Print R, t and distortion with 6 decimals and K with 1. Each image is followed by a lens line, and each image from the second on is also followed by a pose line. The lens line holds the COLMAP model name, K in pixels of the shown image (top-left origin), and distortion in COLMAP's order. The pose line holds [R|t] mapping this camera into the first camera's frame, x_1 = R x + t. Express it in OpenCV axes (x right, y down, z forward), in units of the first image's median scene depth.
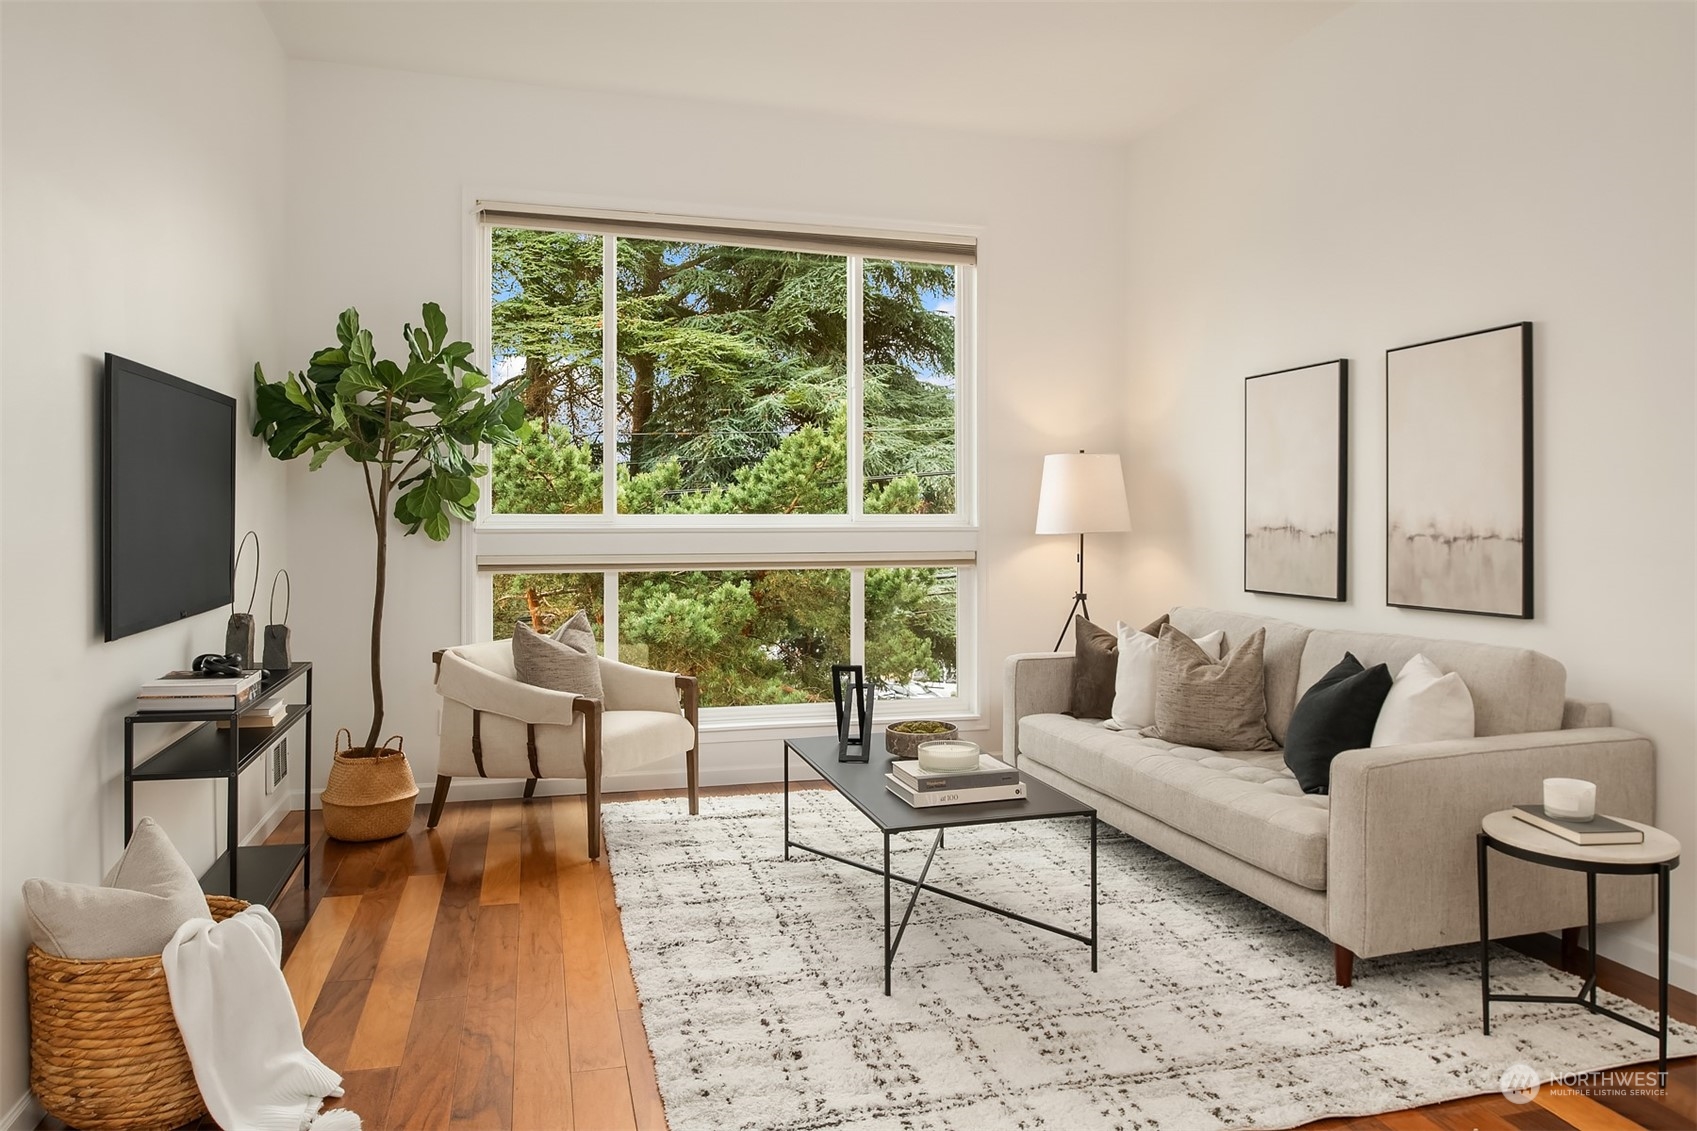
lens RADIAL K [[1186.4, 0, 867.8], [0, 1186.4, 517.8], [0, 0, 1]] dist [-0.010537, -0.001361]
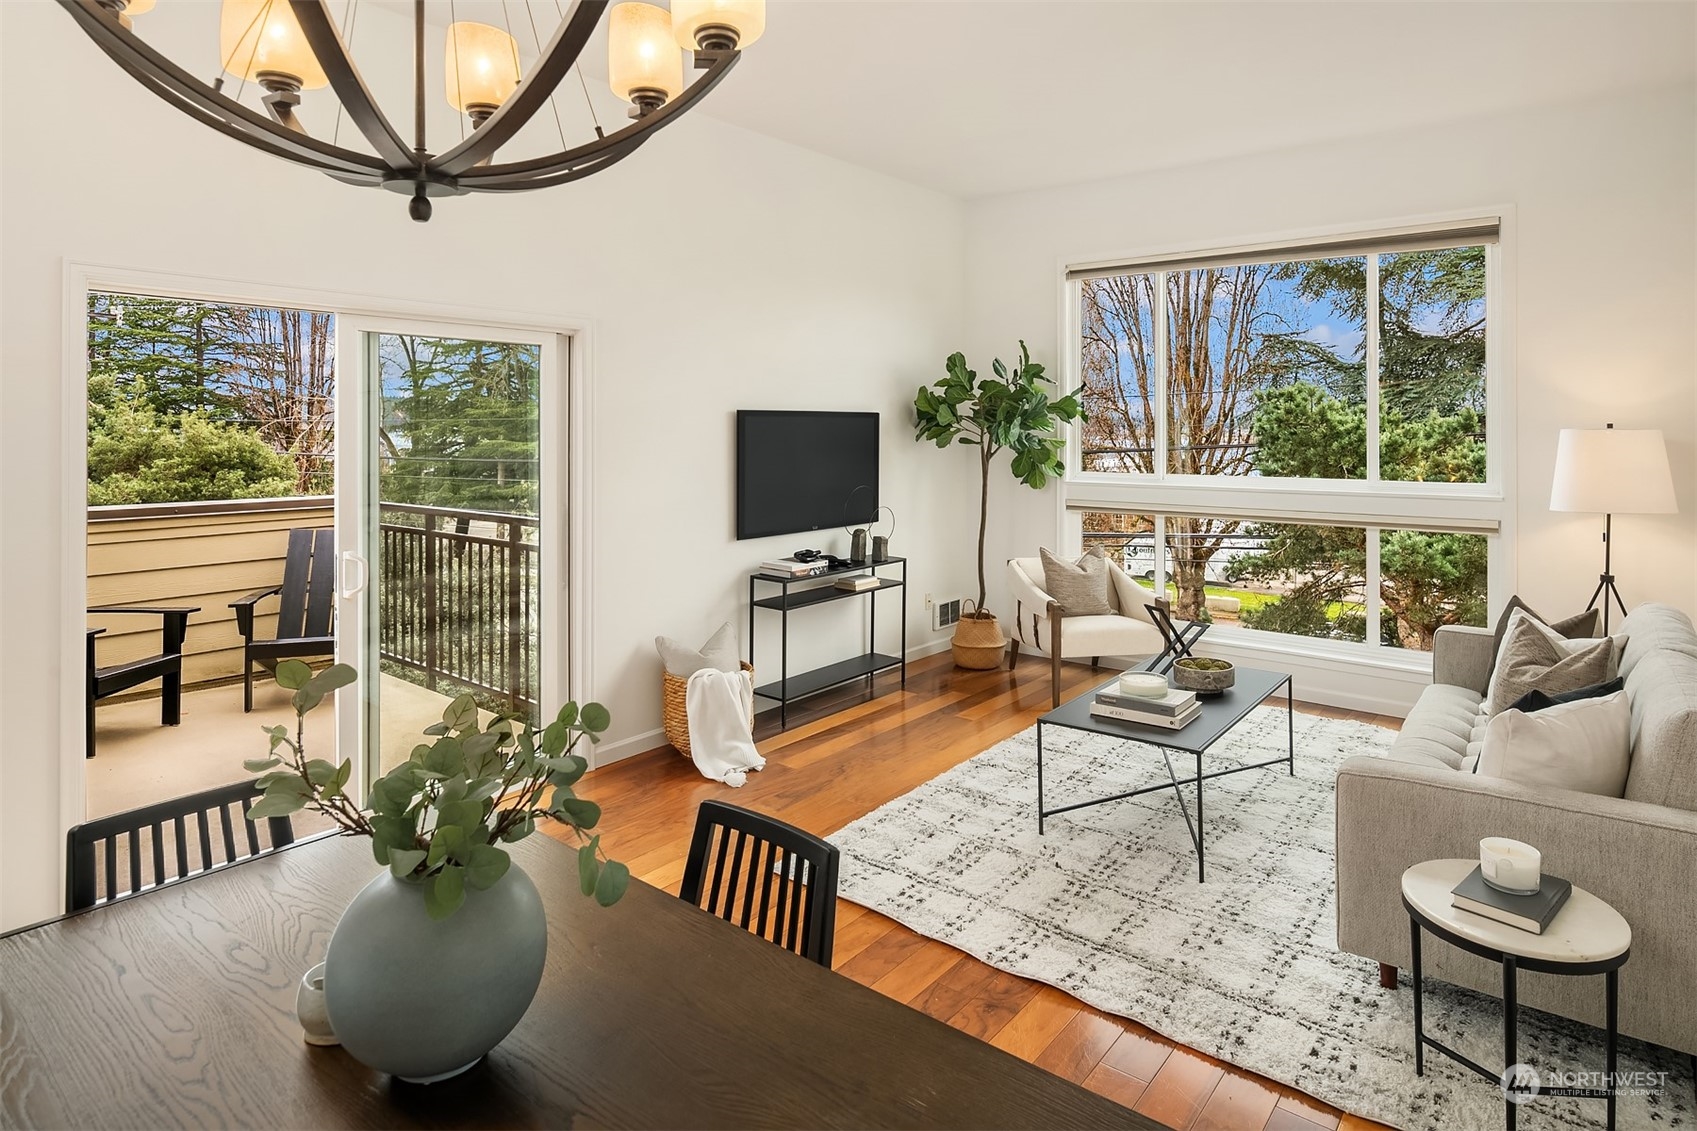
lens RADIAL K [[924.6, 0, 848.0], [0, 924.6, 423.1], [0, 0, 1]] dist [0.001865, -0.000150]
pose [[0.582350, -0.005474, -0.812920, 0.568756], [-0.004862, 0.999936, -0.010217, -0.062459], [0.812924, 0.009902, 0.582286, 0.100253]]
